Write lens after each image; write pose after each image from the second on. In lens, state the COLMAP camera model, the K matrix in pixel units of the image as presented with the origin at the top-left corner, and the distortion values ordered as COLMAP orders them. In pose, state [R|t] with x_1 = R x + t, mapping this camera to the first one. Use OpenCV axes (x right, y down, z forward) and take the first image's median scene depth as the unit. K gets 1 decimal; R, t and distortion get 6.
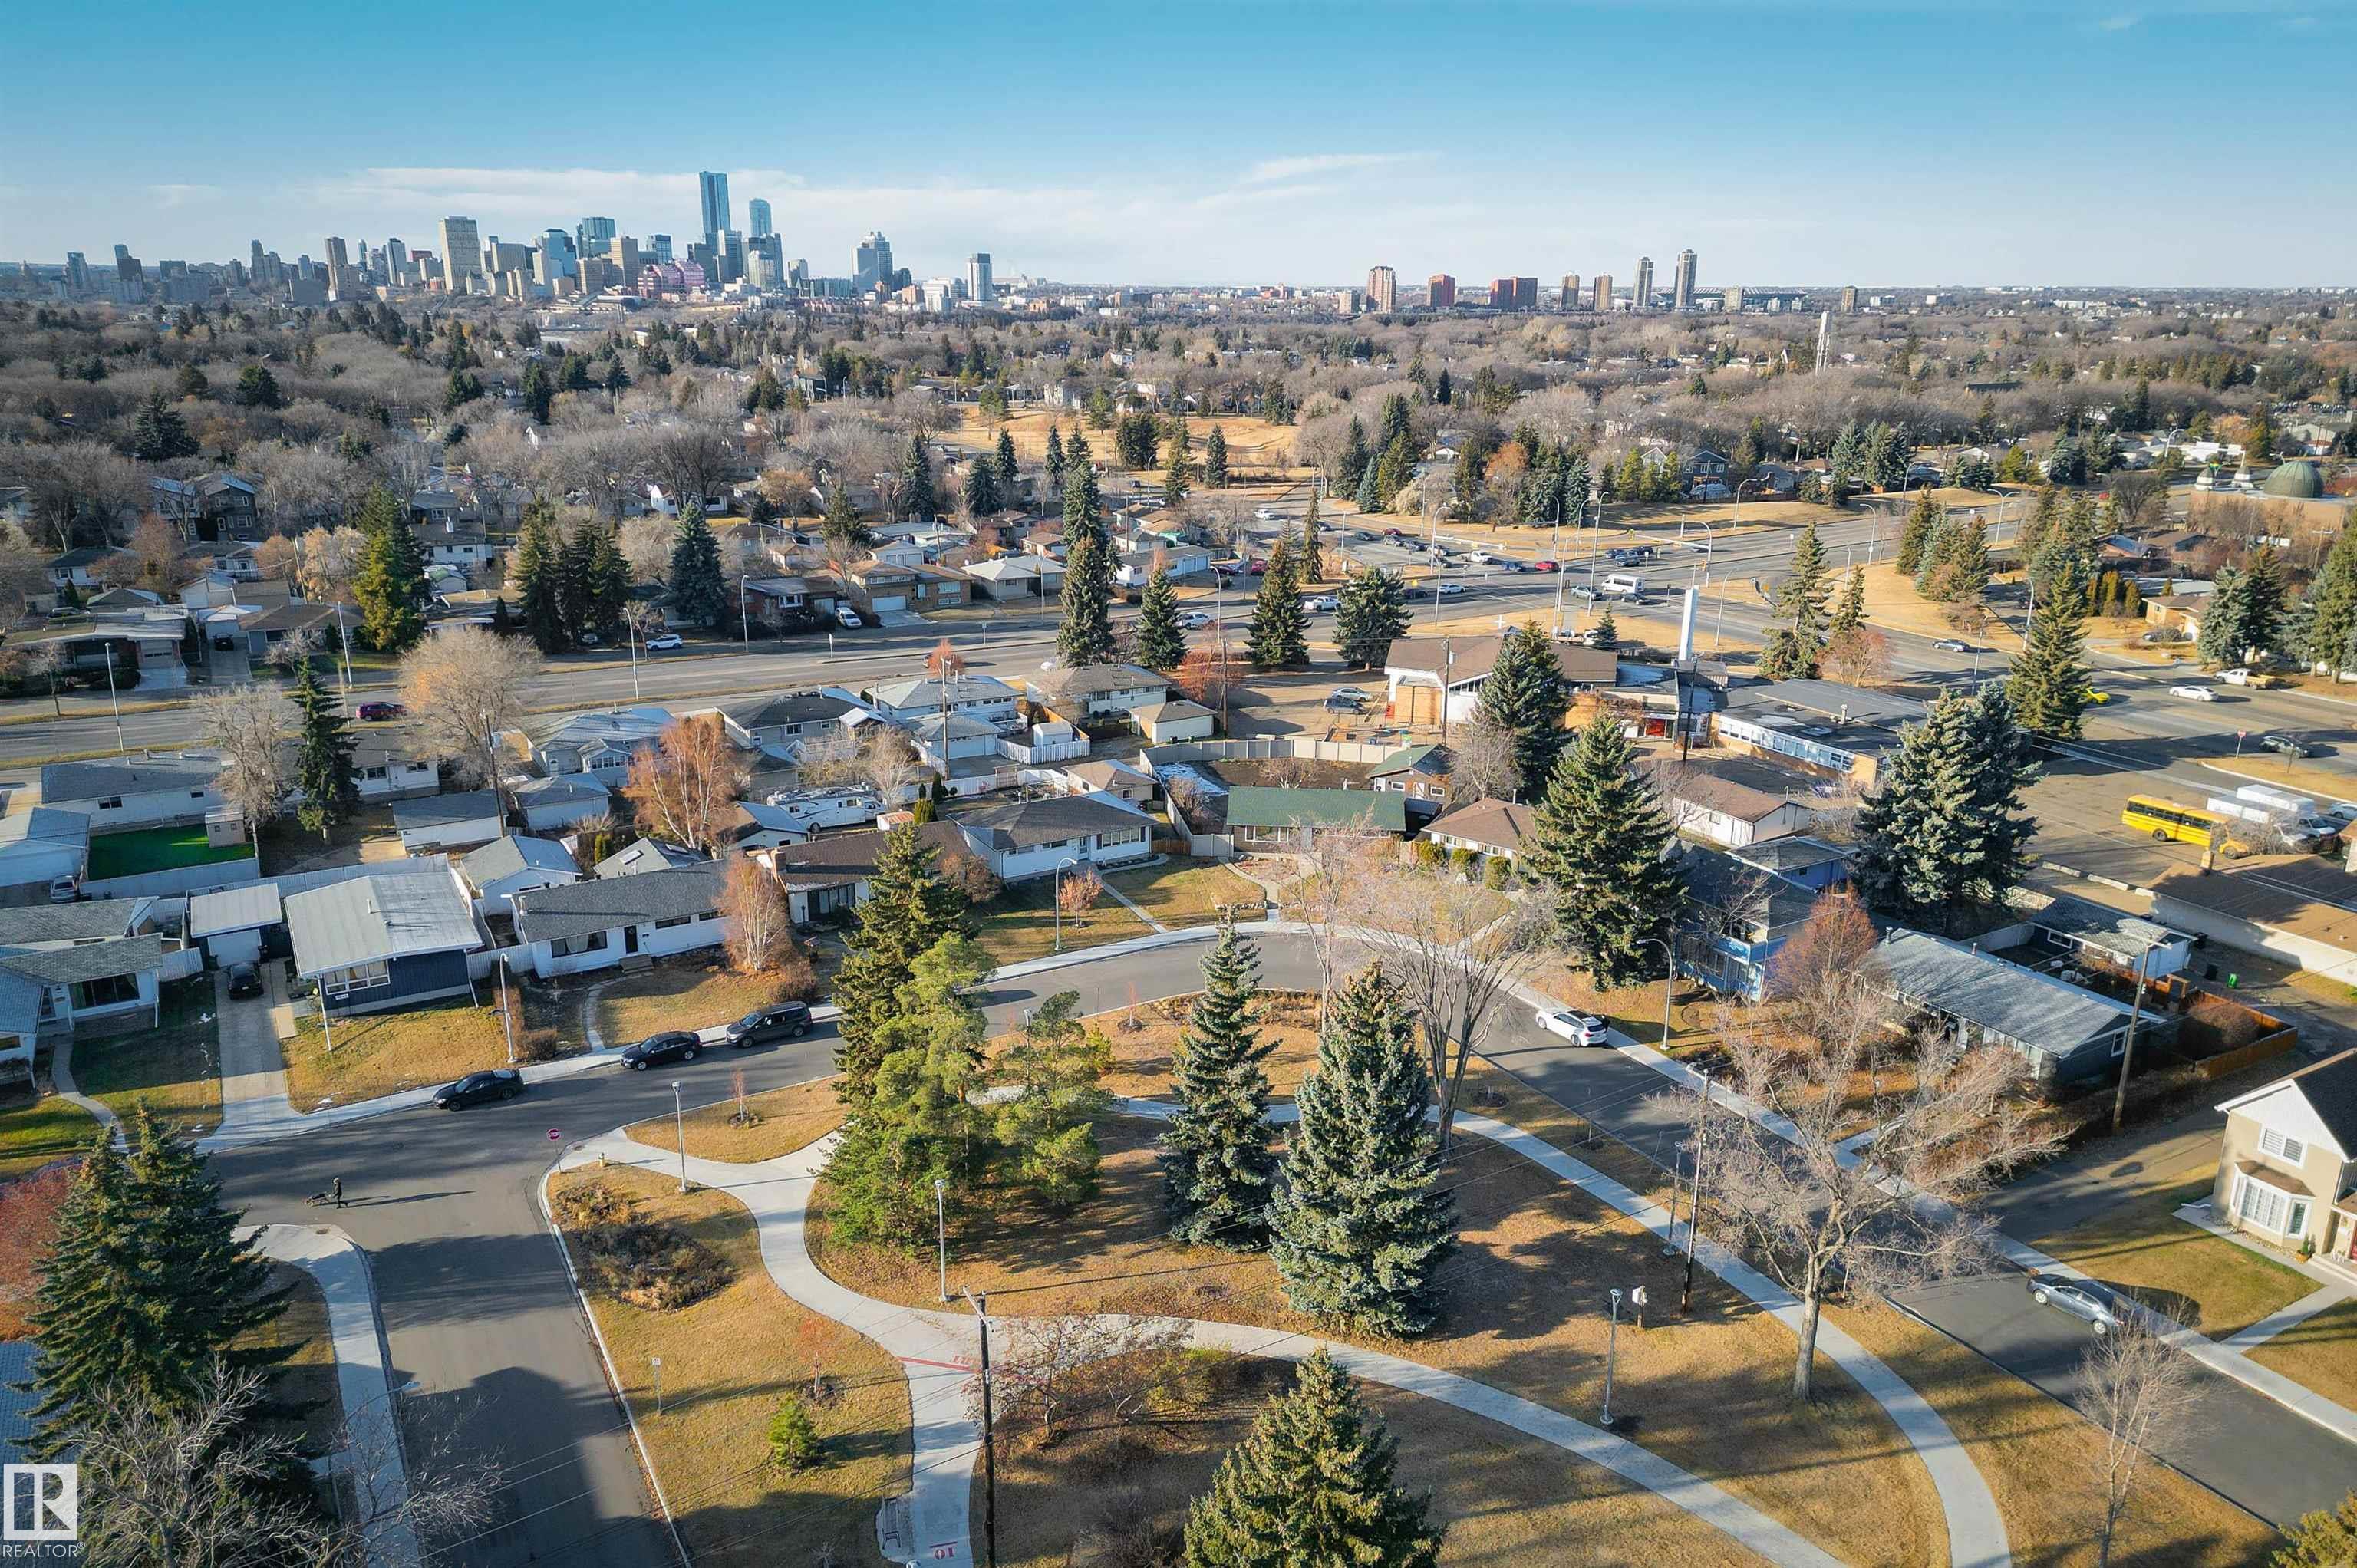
lens RADIAL K [[1644.2, 0, 1178.5], [0, 1644.2, 784.0], [0, 0, 1]] dist [0.109621, -0.144619]
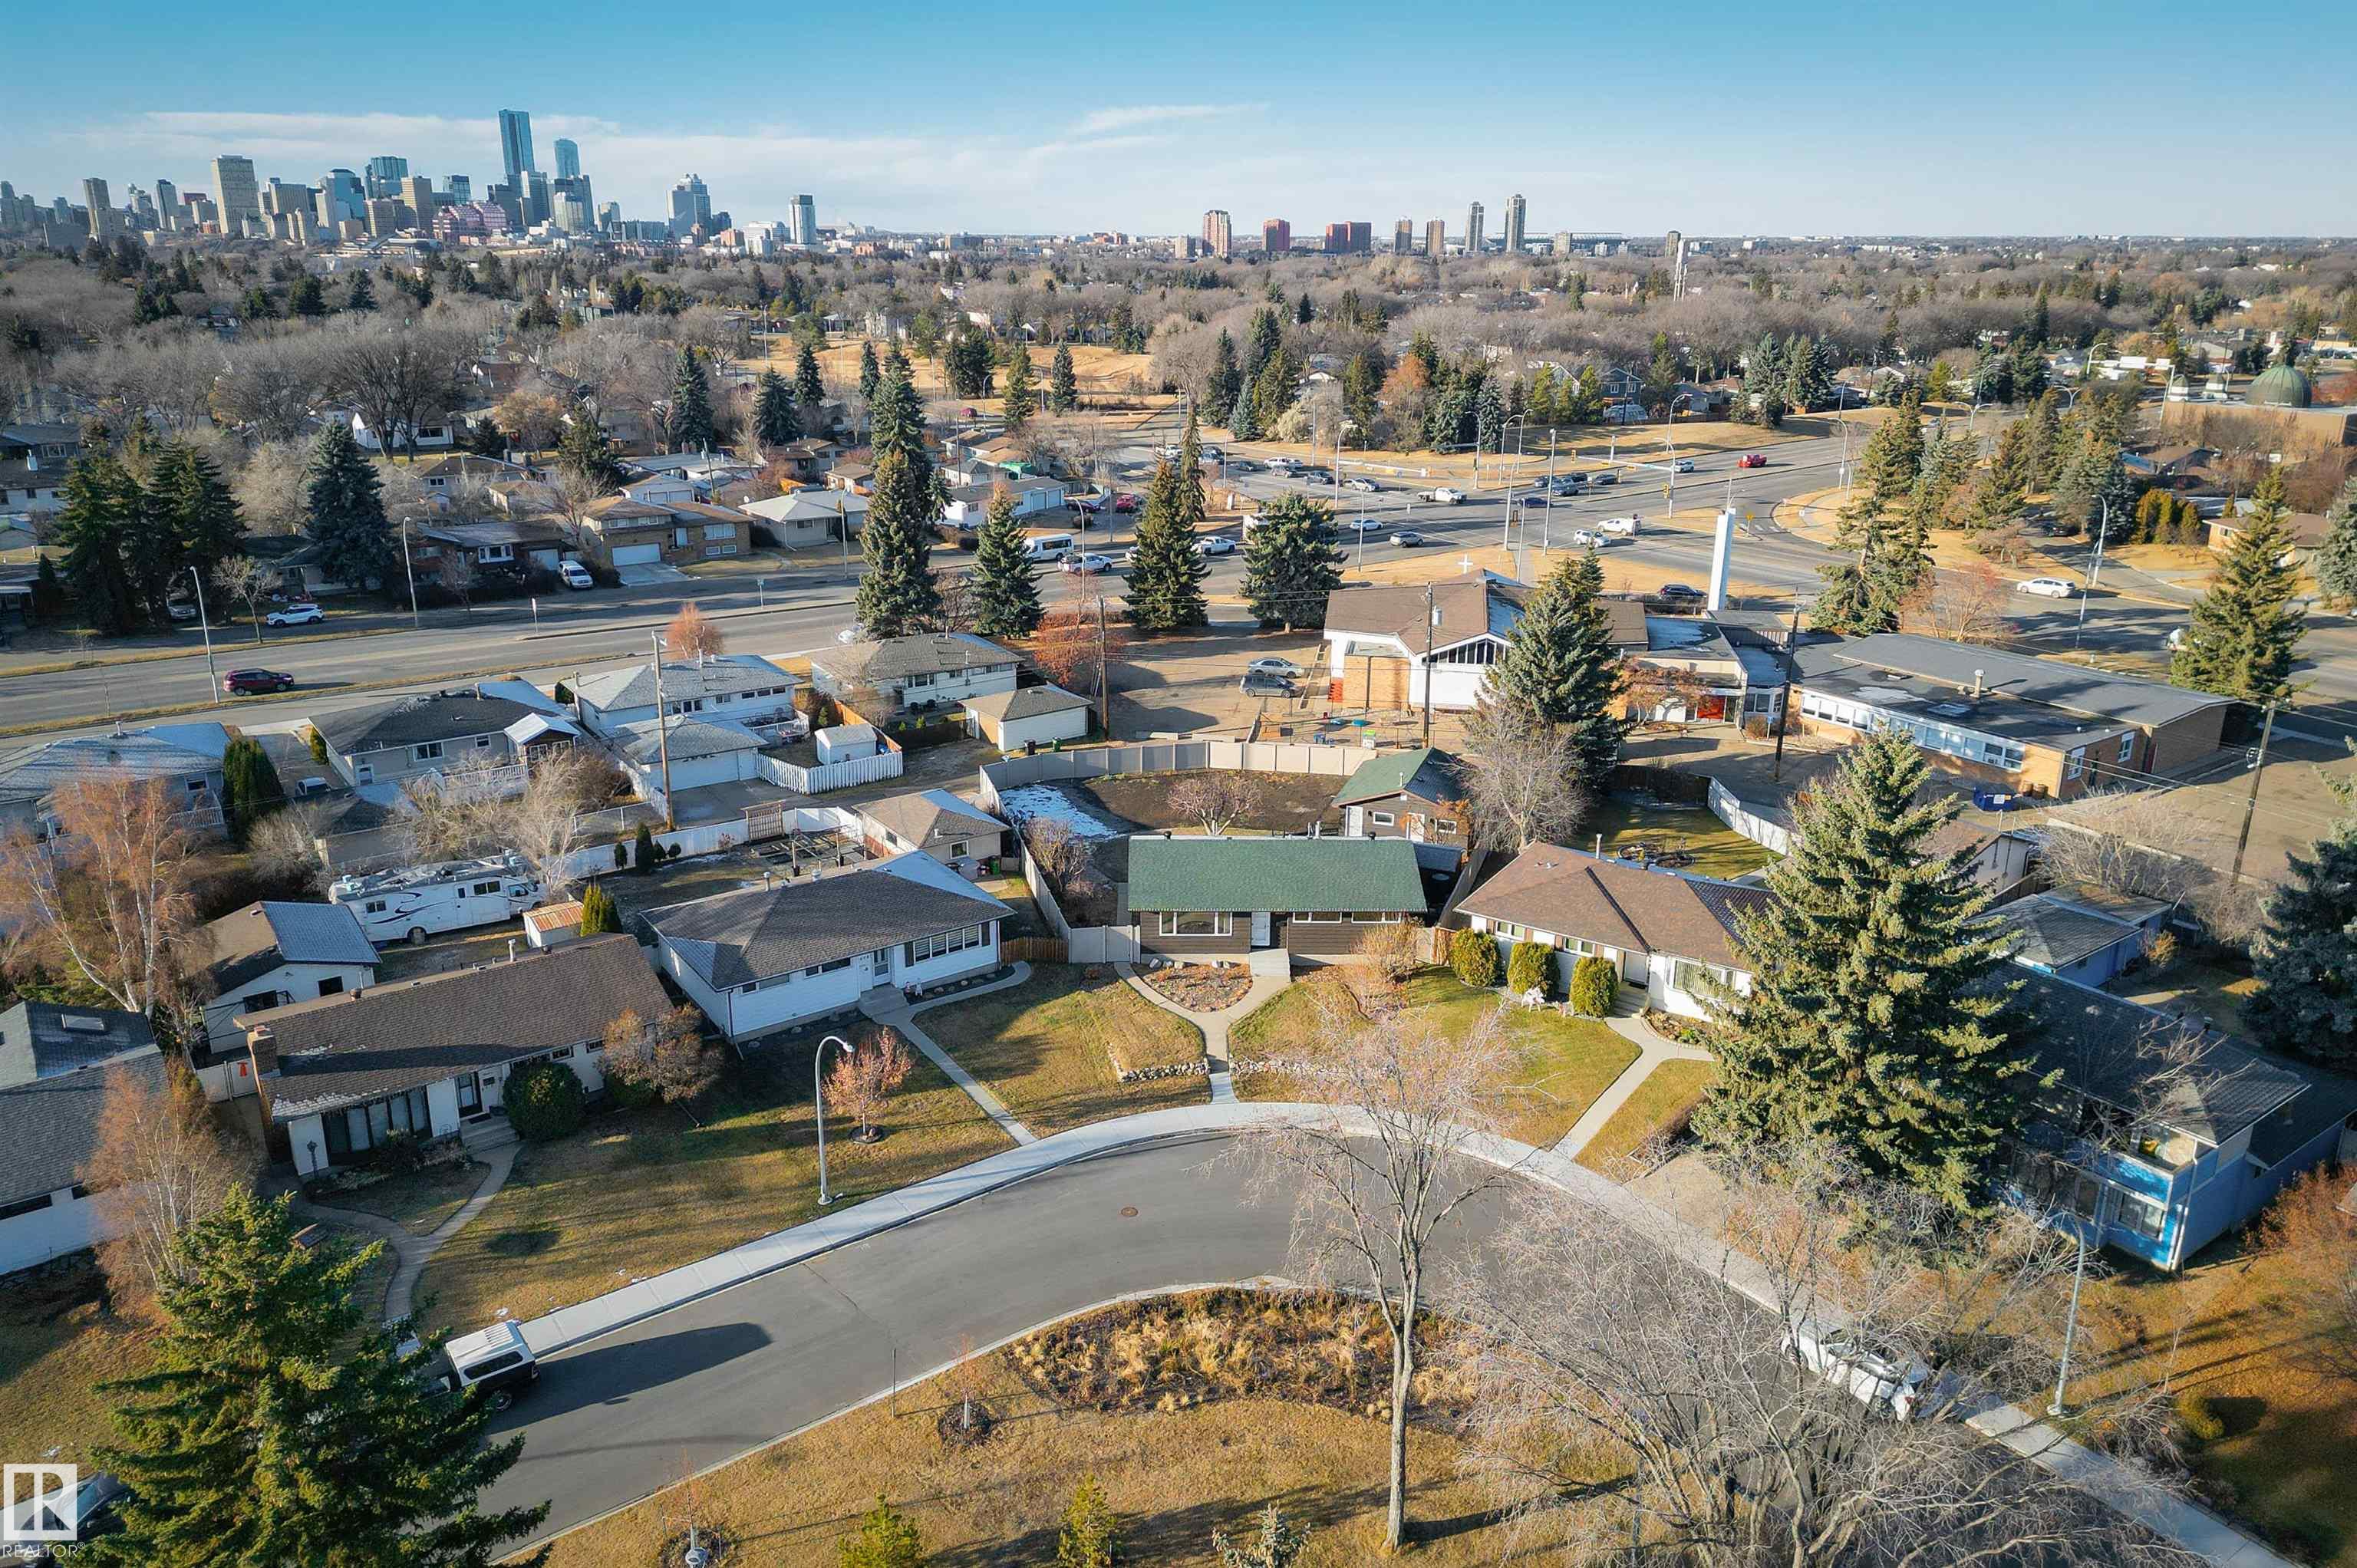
lens RADIAL K [[1674.0, 0, 1184.5], [0, 1674.0, 719.8], [0, 0, 1]] dist [0.125004, -0.156186]
pose [[0.995160, -0.028193, 0.094132, -0.003954], [0.029137, 0.999538, -0.008676, -0.027872], [-0.093844, 0.011377, 0.995522, 0.289294]]
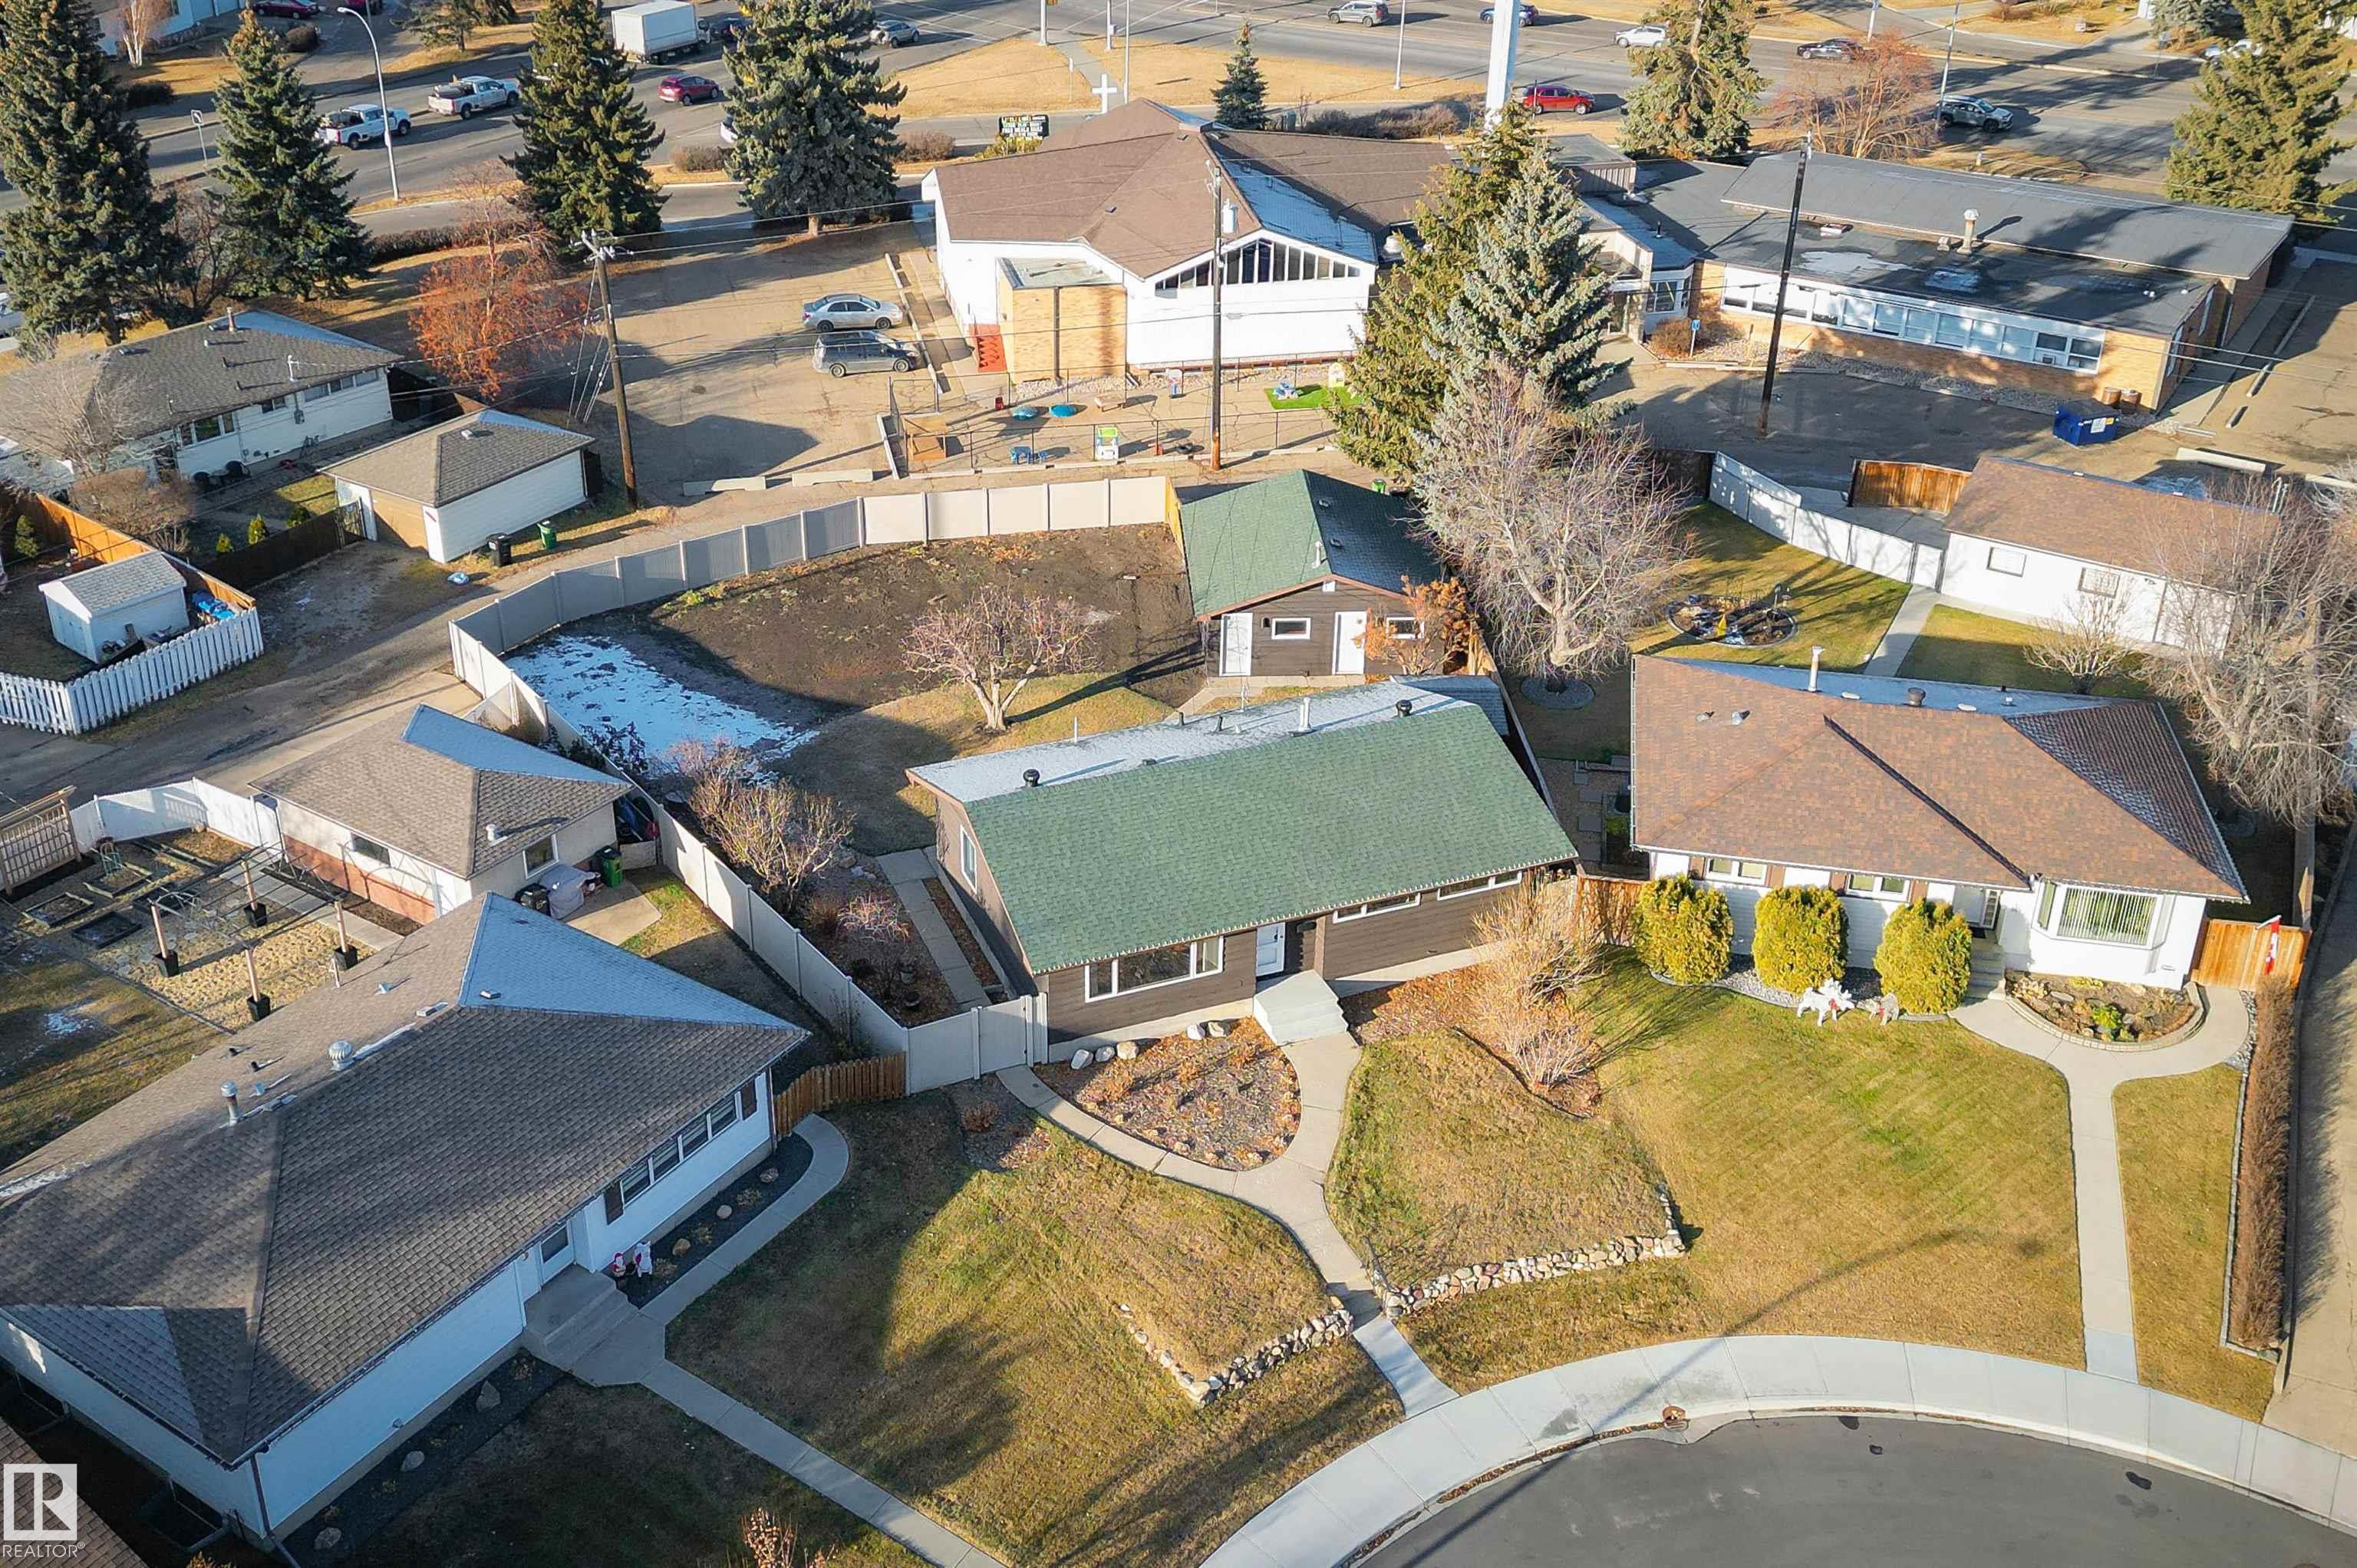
lens RADIAL K [[2302.4, 0, 1168.2], [0, 2302.4, 649.1], [0, 0, 1]] dist [0.134025, -0.214214]
pose [[0.896764, -0.196552, 0.396460, -0.069730], [0.130974, 0.973691, 0.186471, -0.073132], [-0.422681, -0.115295, 0.898915, 0.467297]]
